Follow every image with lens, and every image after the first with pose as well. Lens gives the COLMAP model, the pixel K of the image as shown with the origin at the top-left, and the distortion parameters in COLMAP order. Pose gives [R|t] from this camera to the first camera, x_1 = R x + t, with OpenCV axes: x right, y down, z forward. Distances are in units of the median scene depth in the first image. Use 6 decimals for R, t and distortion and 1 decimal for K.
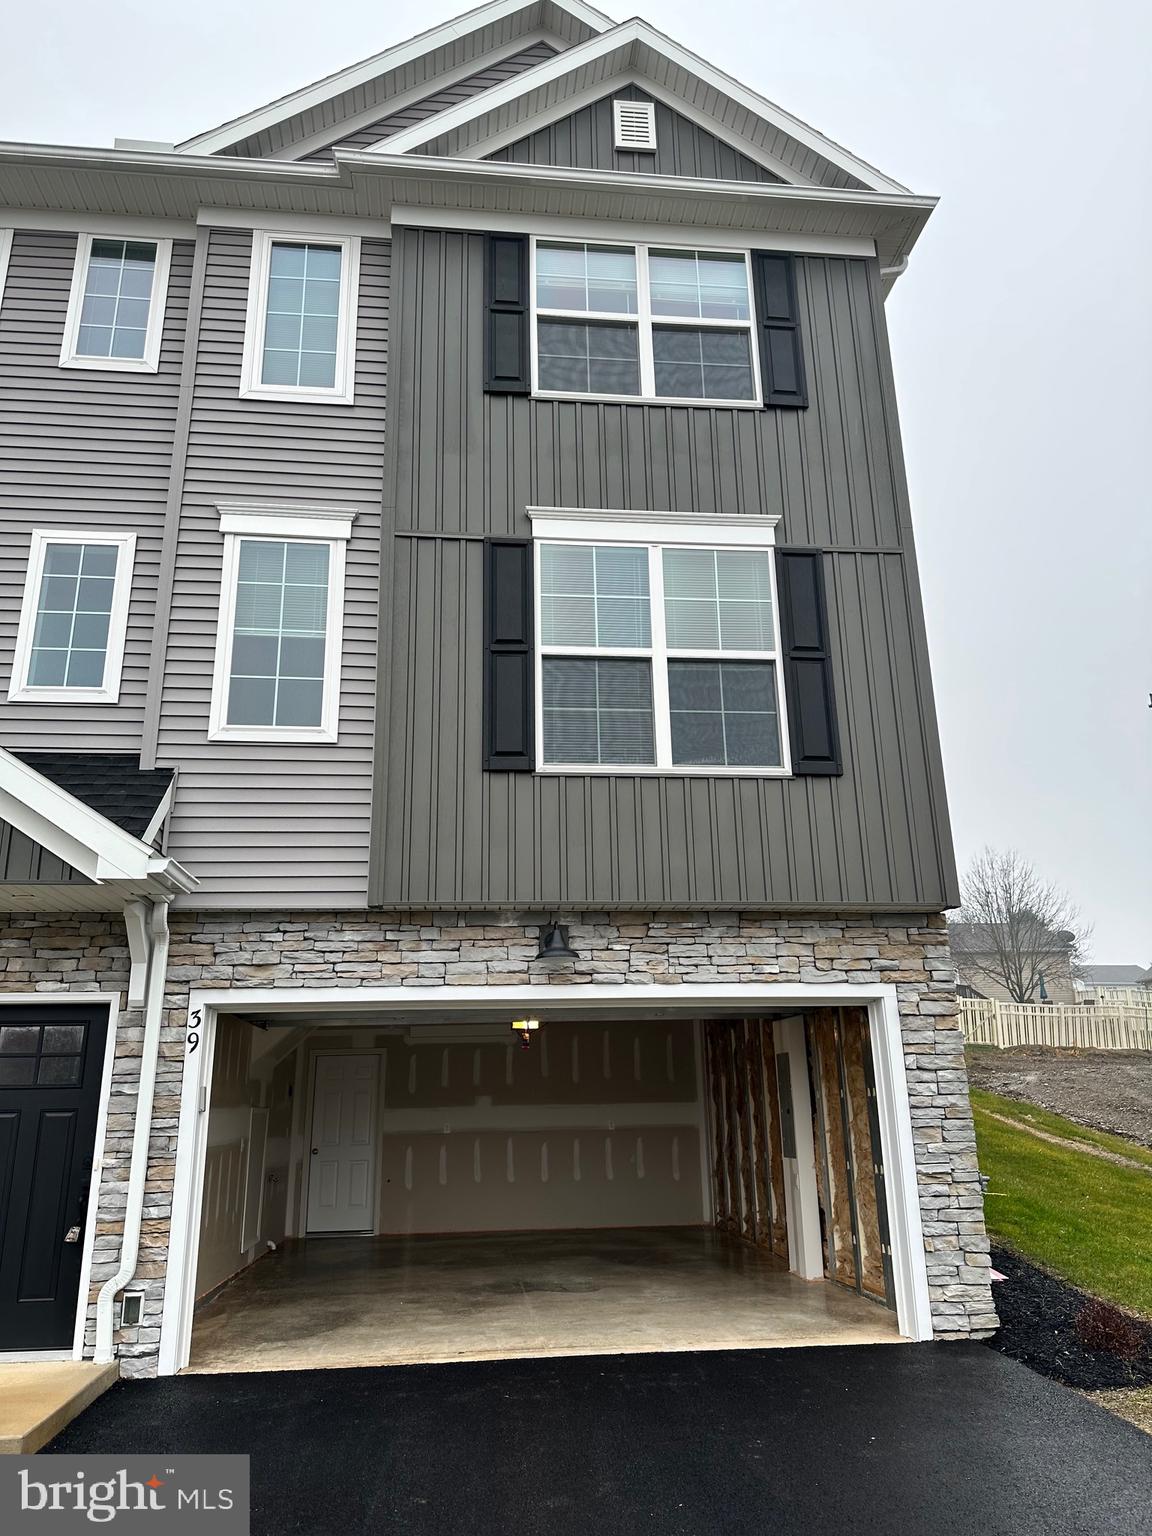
lens RADIAL K [[1072.5, 0, 569.4], [0, 1072.5, 771.9], [0, 0, 1]] dist [0.117169, -0.158024]
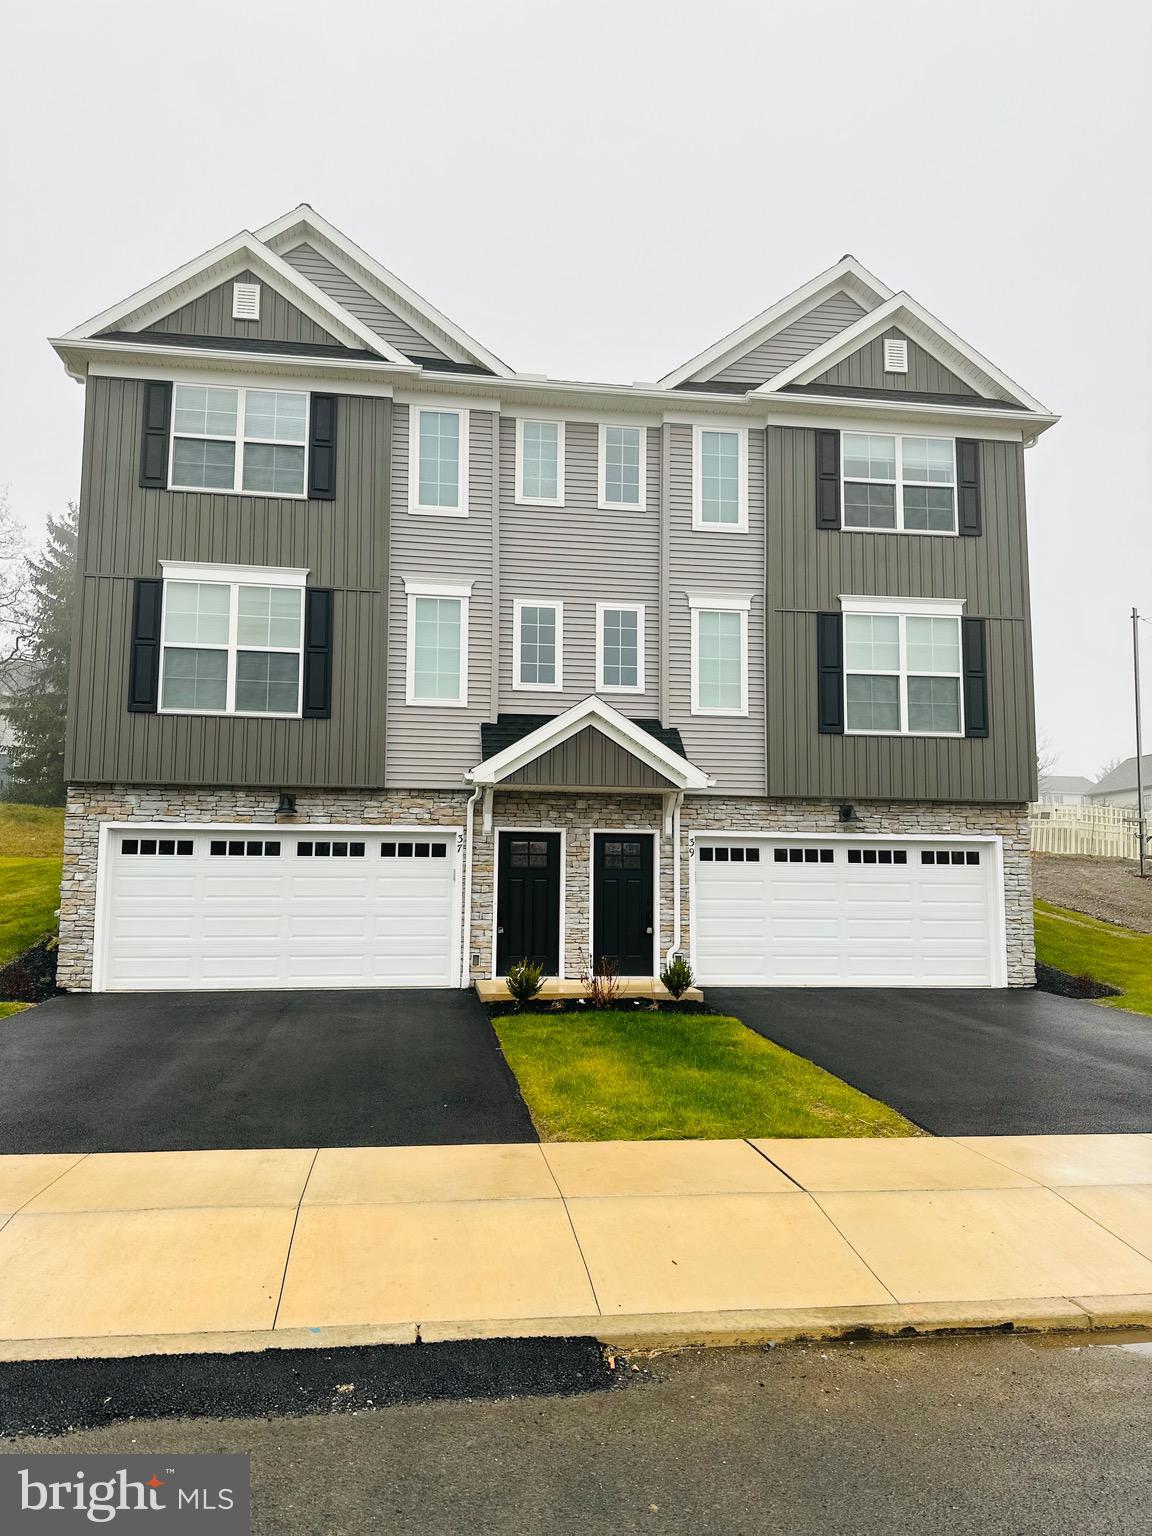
lens RADIAL K [[1074.4, 0, 570.2], [0, 1074.4, 770.8], [0, 0, 1]] dist [0.200989, -0.408965]
pose [[0.998759, 0.030472, 0.039400, -0.632447], [-0.037430, 0.981058, 0.190064, -0.305168], [-0.032862, -0.191303, 0.980981, -1.052899]]
